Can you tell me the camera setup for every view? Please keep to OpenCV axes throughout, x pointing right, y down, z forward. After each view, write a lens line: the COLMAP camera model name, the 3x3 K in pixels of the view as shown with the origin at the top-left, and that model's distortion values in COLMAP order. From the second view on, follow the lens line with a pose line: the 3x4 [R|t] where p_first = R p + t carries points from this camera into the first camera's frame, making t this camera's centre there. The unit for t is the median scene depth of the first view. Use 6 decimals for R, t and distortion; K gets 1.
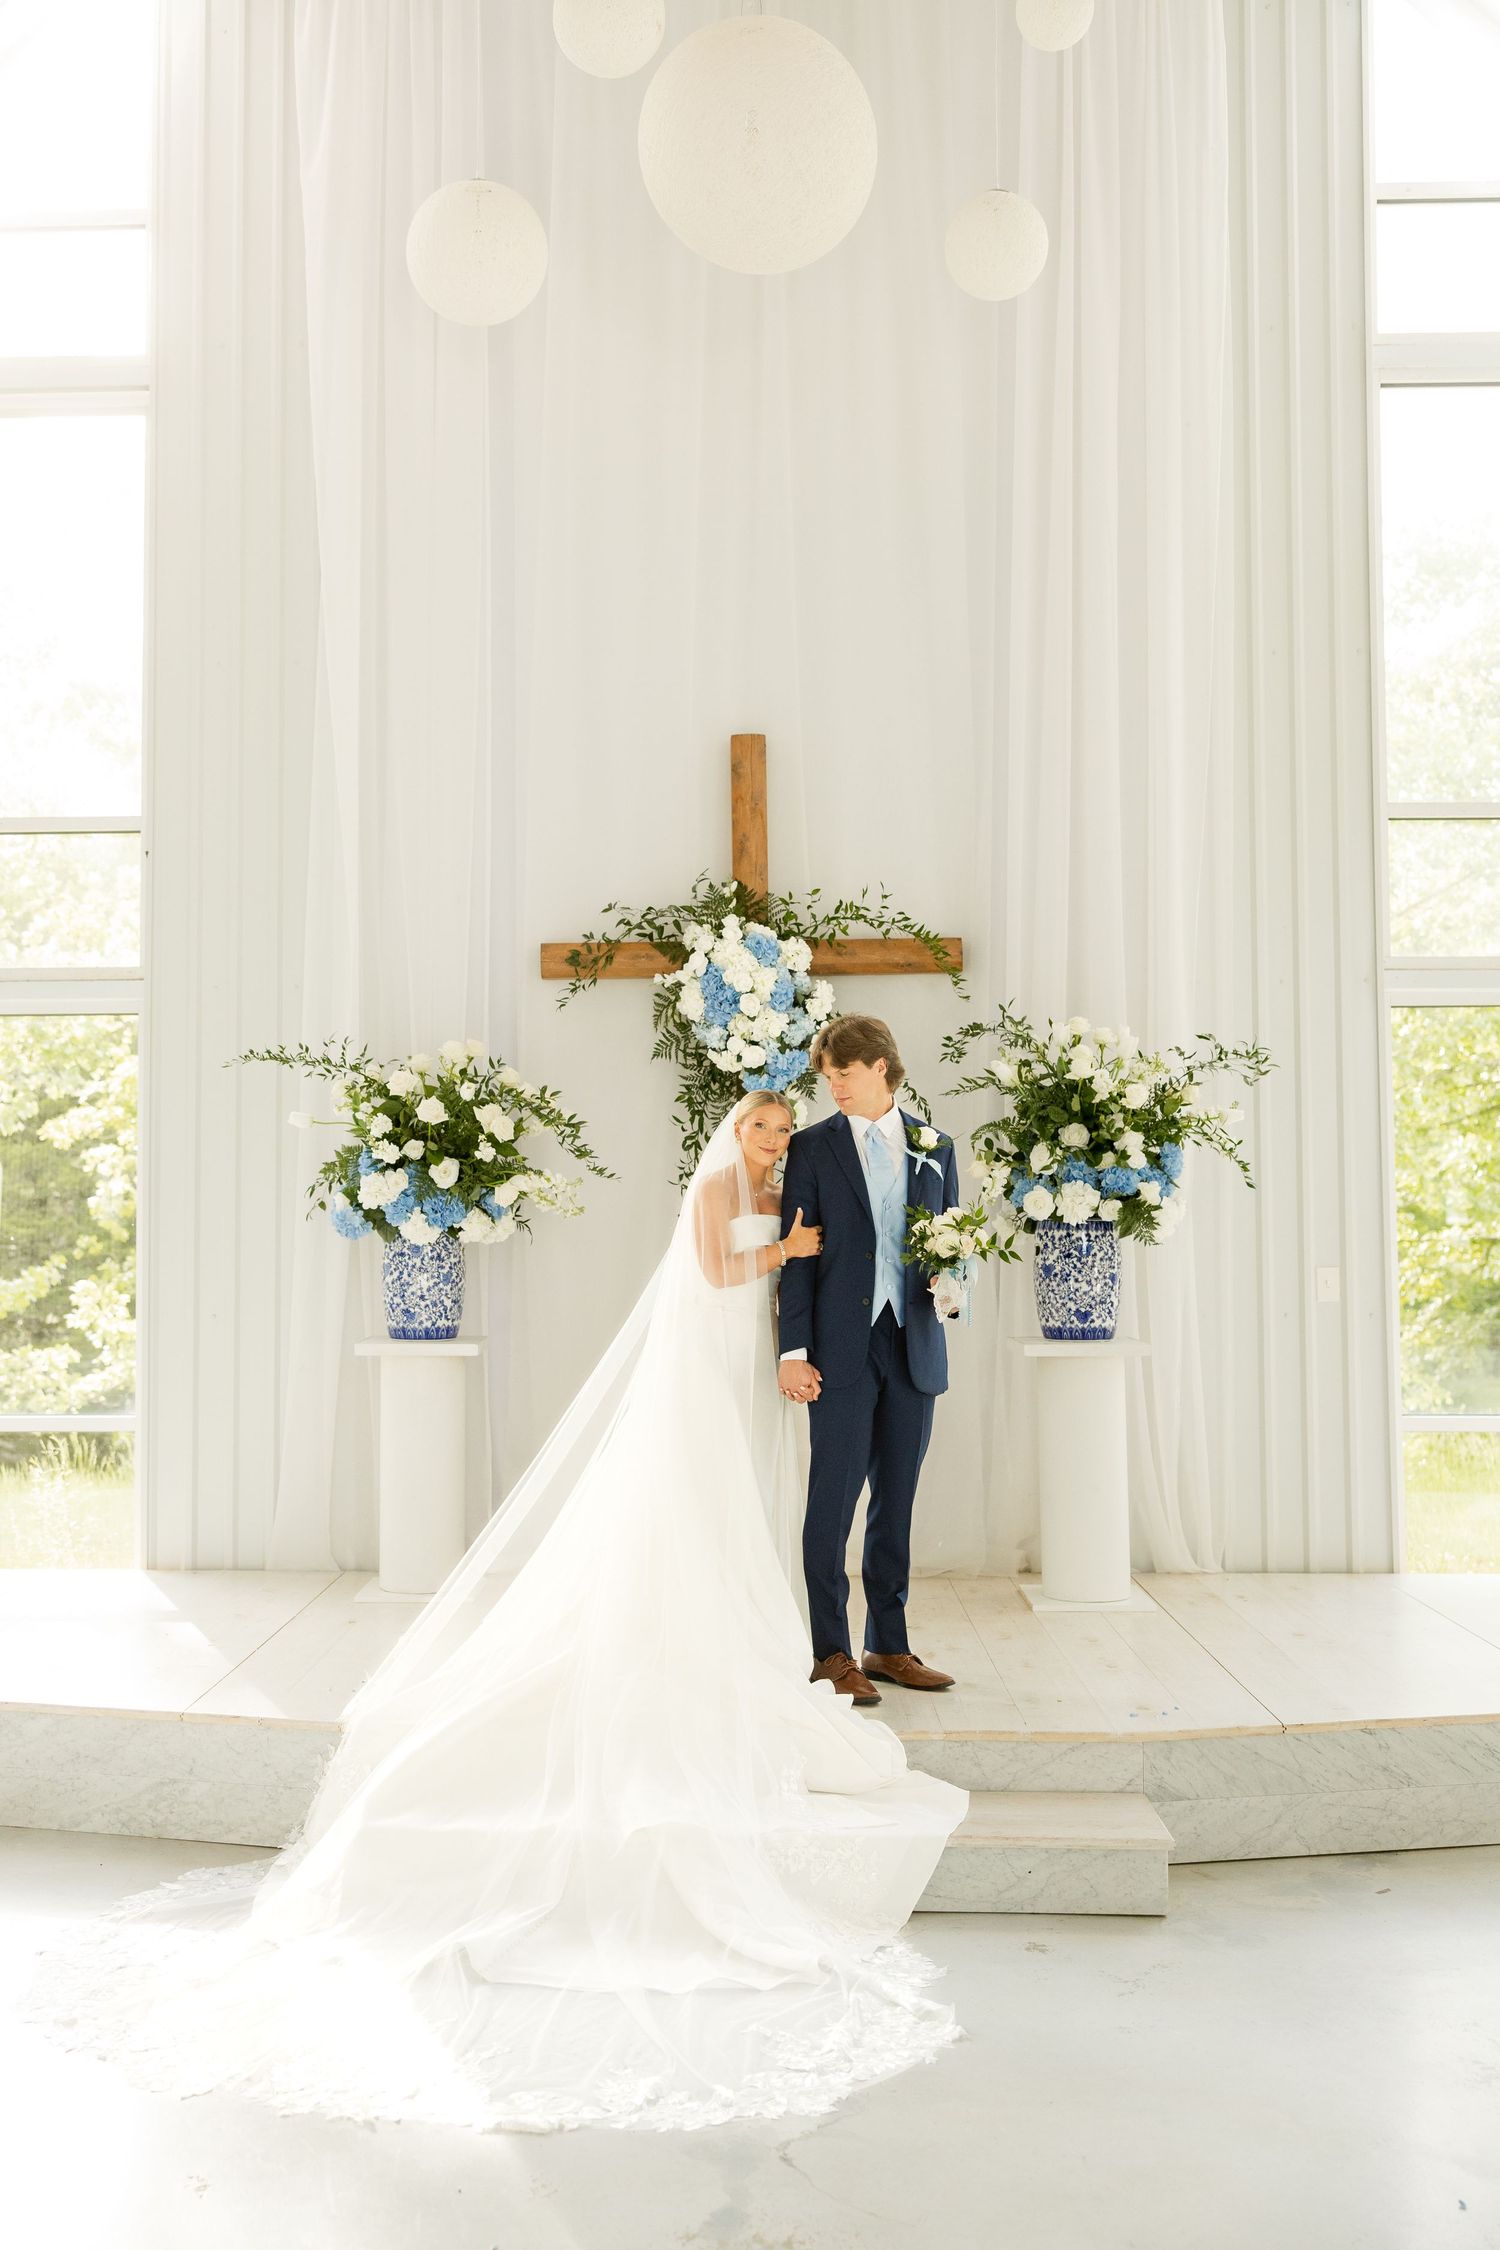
lens RADIAL K [[2272.1, 0, 673.8], [0, 2272.1, 1098.3], [0, 0, 1]] dist [0.010551, 0.000000]
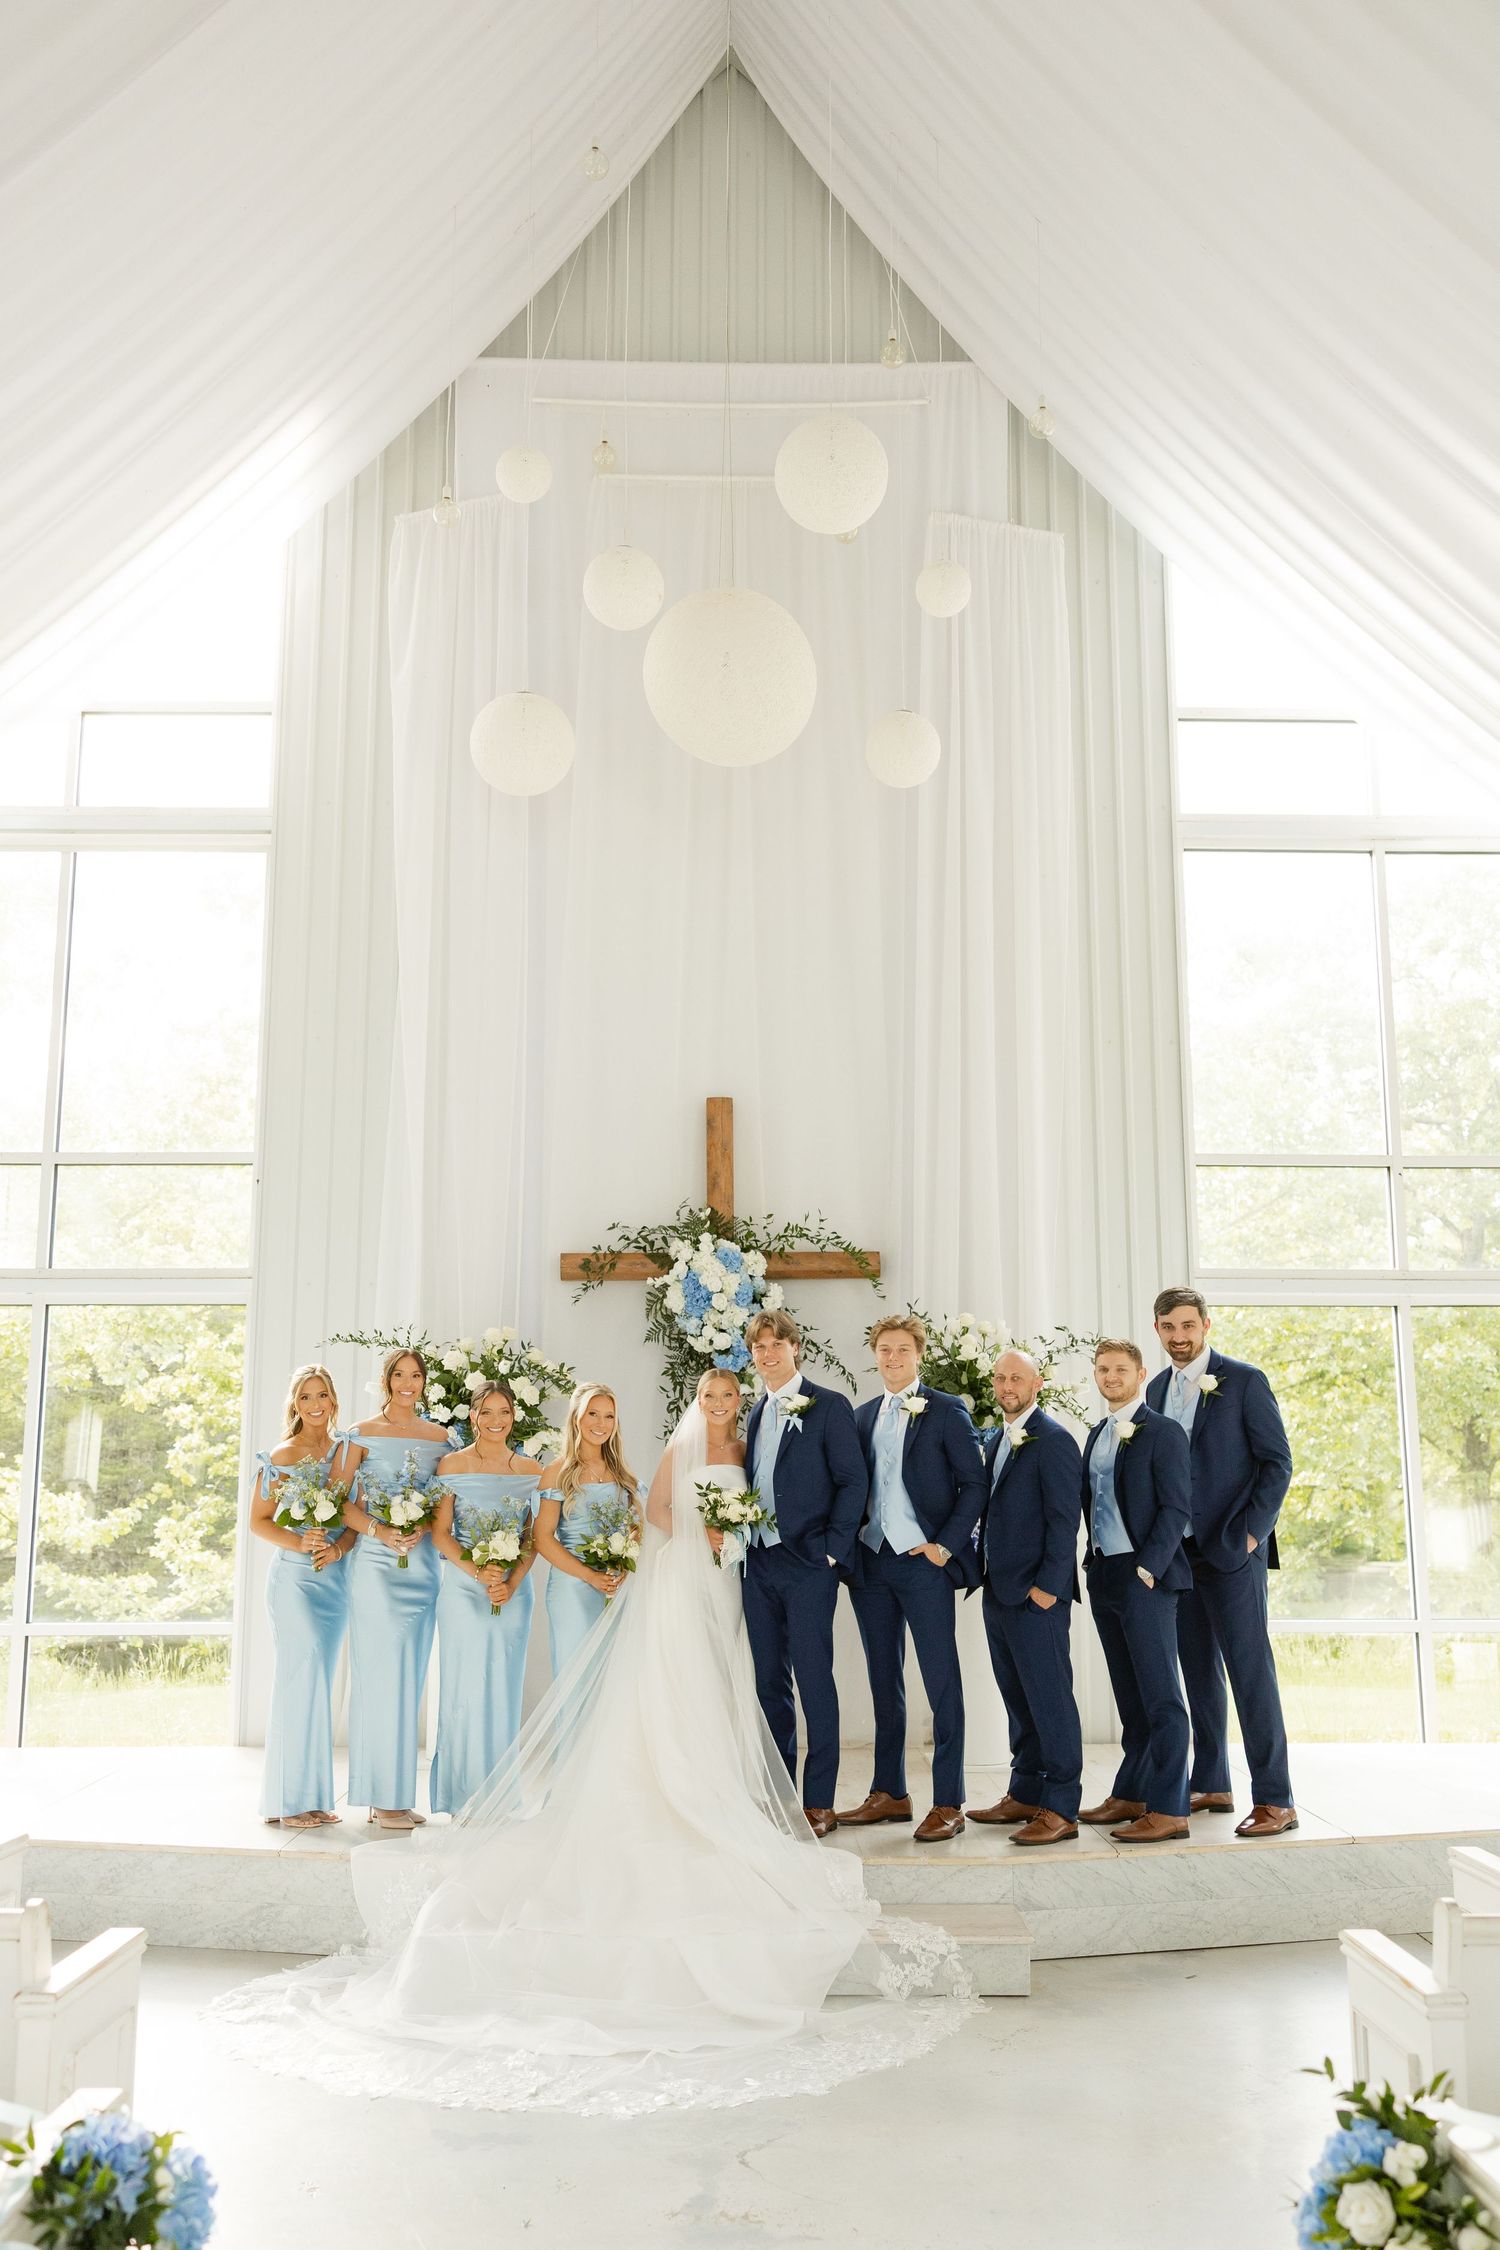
lens RADIAL K [[1870.9, 0, 753.5], [0, 1870.9, 1164.7], [0, 0, 1]] dist [0.009979, 0.023800]
pose [[0.998519, 0.011043, 0.053266, -0.005575], [-0.005255, 0.994180, -0.107600, -0.003398], [-0.054144, 0.107161, 0.992766, -0.087286]]
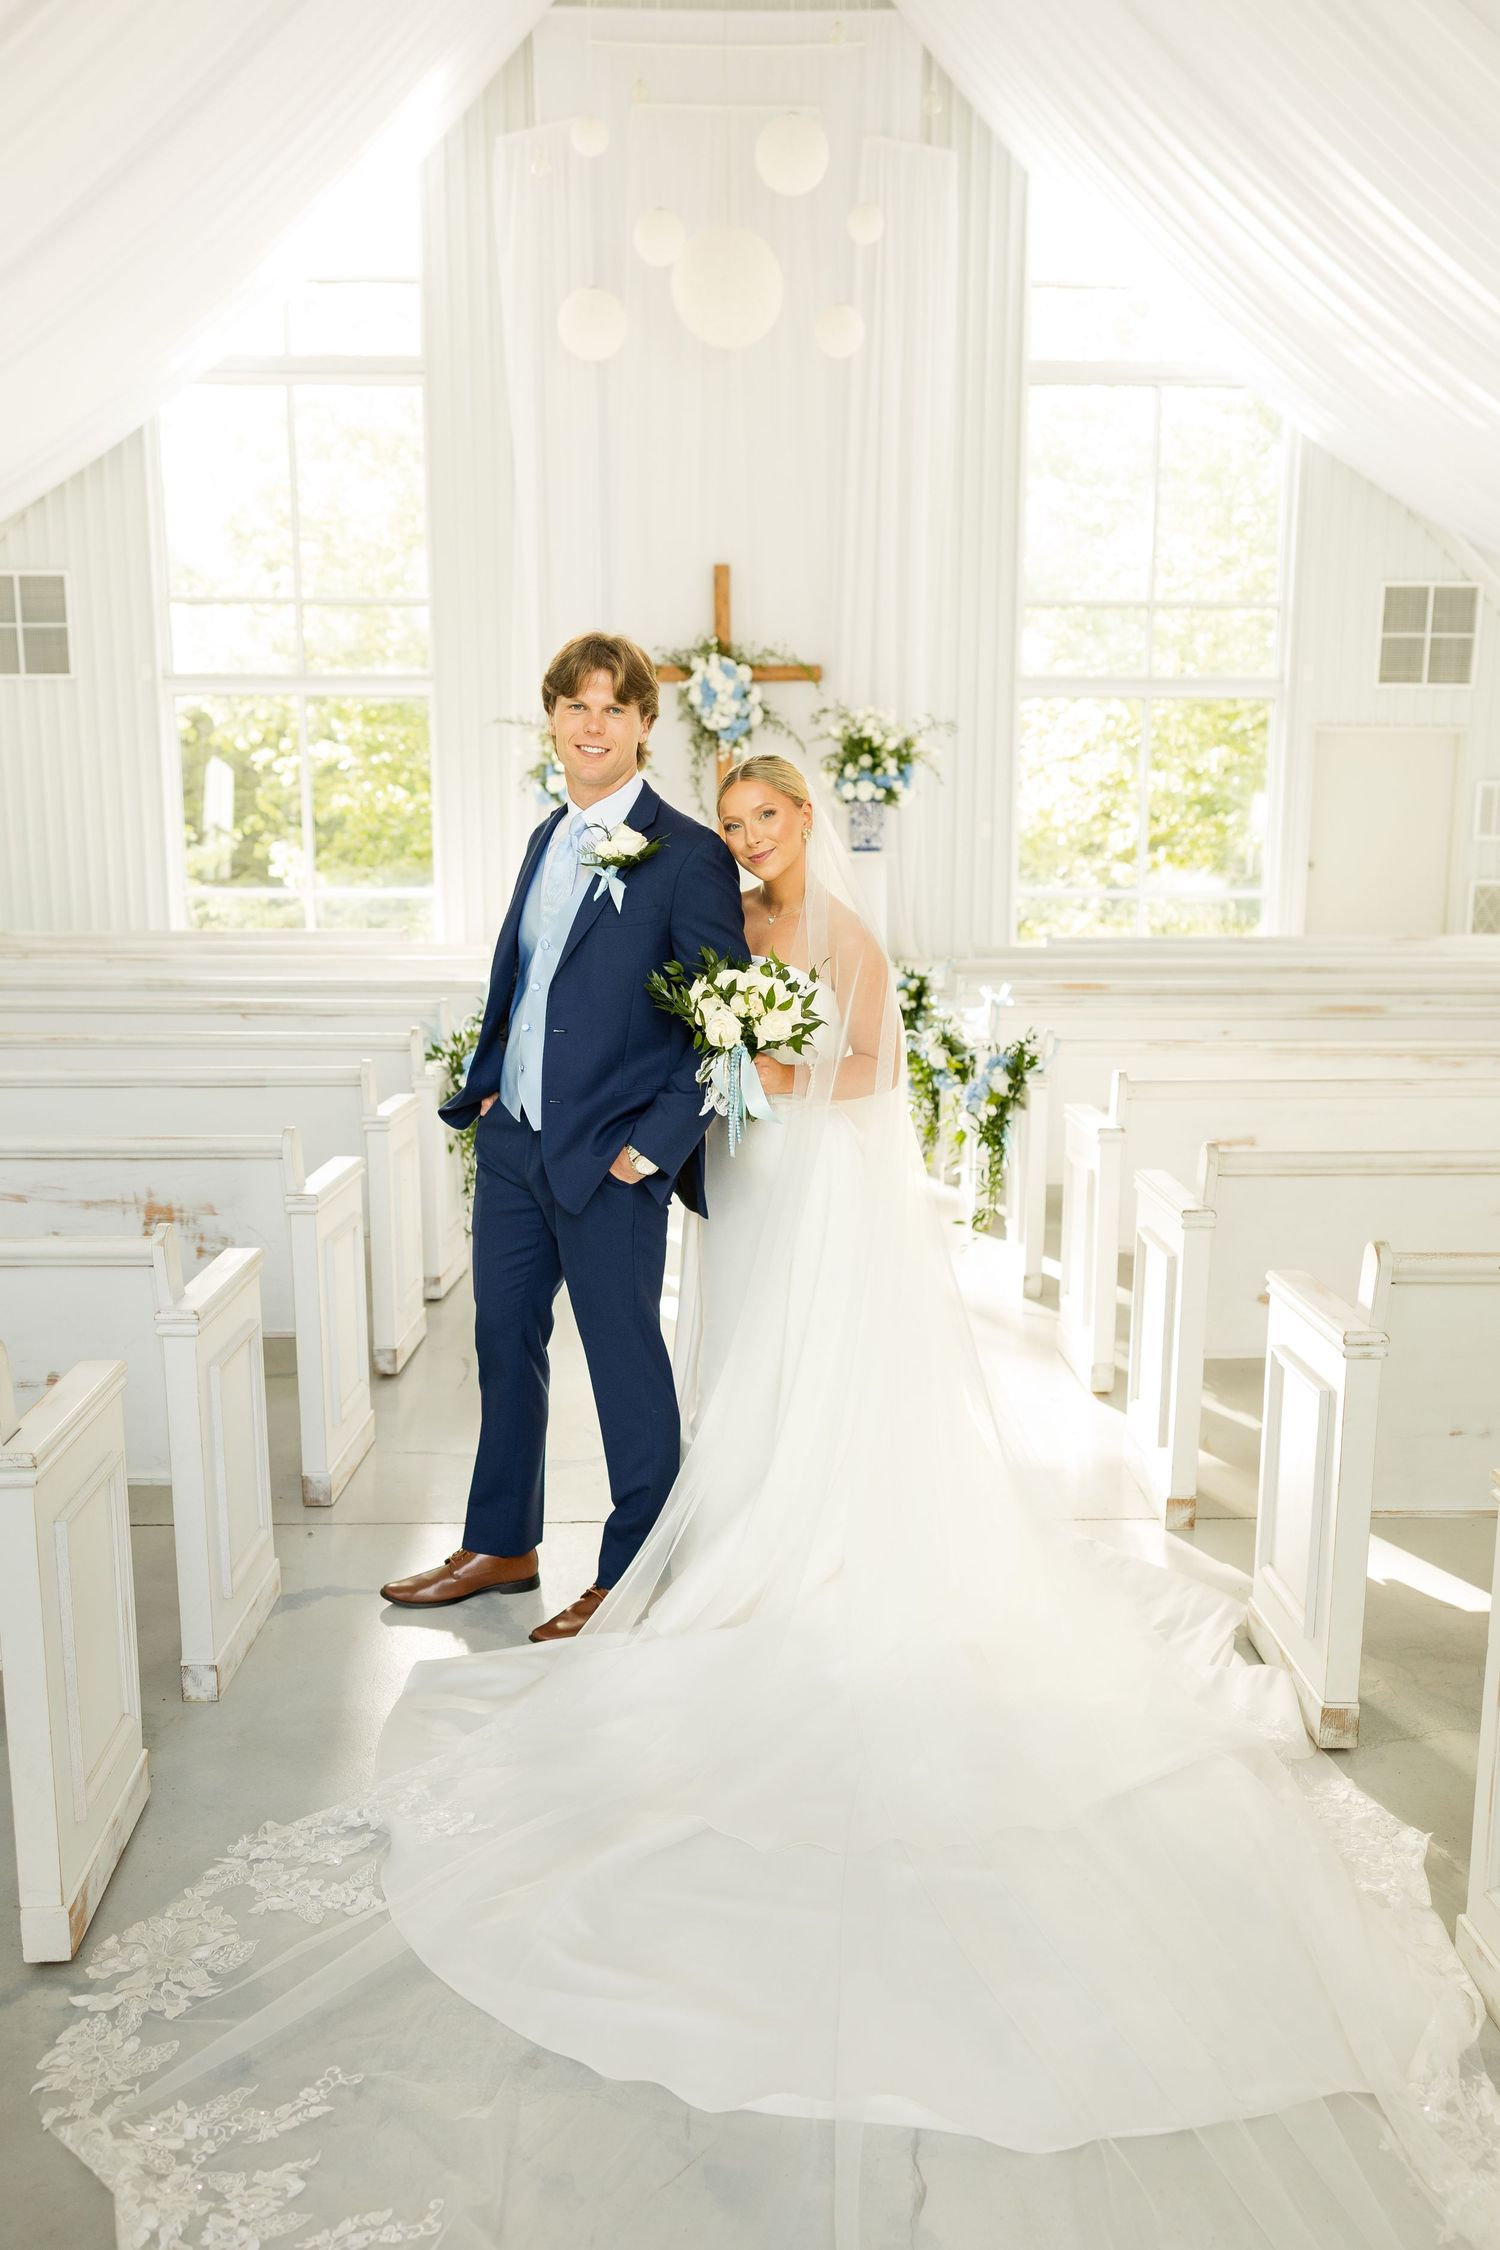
lens RADIAL K [[1870.9, 0, 758.9], [0, 1870.9, 1143.9], [0, 0, 1]] dist [0.009979, 0.023800]
pose [[0.998481, -0.004757, 0.054883, -0.032106], [-0.007875, 0.973707, 0.227669, -0.033465], [-0.054523, -0.227755, 0.972191, -0.844970]]
